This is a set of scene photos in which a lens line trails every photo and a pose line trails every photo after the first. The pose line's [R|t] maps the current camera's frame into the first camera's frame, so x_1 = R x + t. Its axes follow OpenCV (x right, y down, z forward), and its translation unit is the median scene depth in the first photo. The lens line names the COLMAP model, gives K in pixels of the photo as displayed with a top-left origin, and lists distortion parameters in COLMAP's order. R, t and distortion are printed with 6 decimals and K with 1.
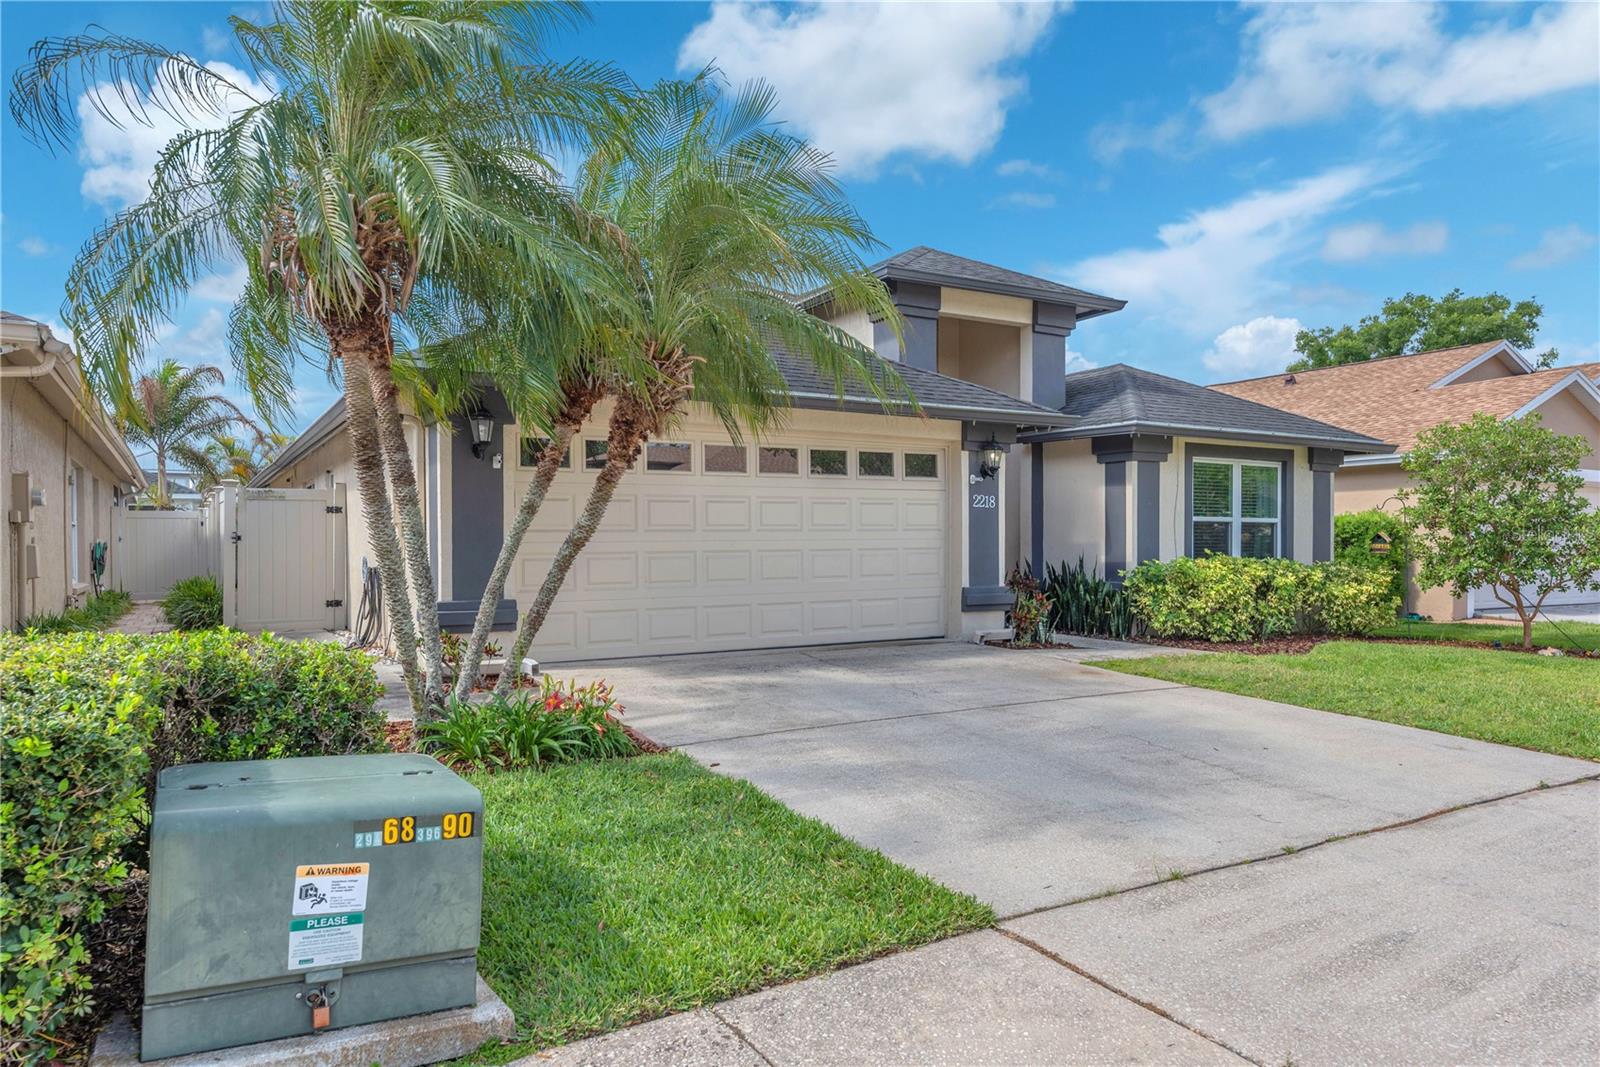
lens RADIAL K [[1064.6, 0, 799.2], [0, 1064.6, 536.8], [0, 0, 1]] dist [-0.009091, -0.004223]
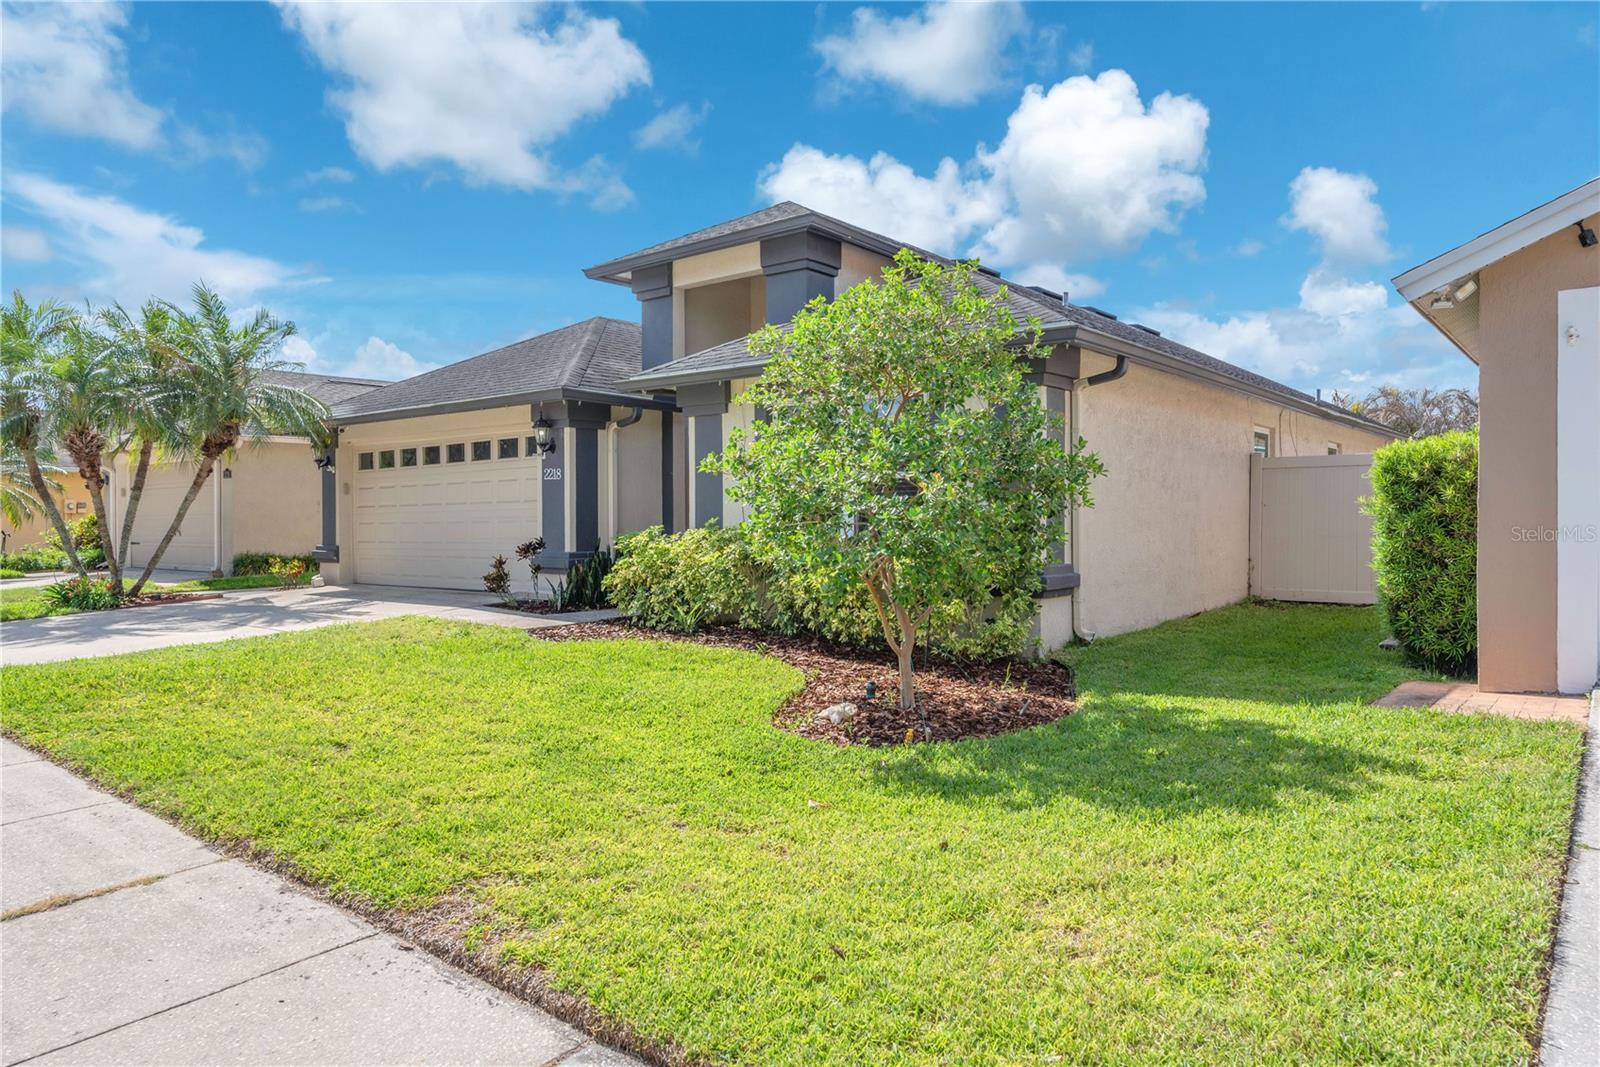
lens RADIAL K [[1064.6, 0, 798.7], [0, 1064.6, 530.0], [0, 0, 1]] dist [-0.009091, -0.004223]
pose [[0.369640, 0.008116, -0.929139, 1.306057], [0.014001, 0.999800, 0.014304, 0.014280], [0.929069, -0.018297, 0.369453, 0.827865]]
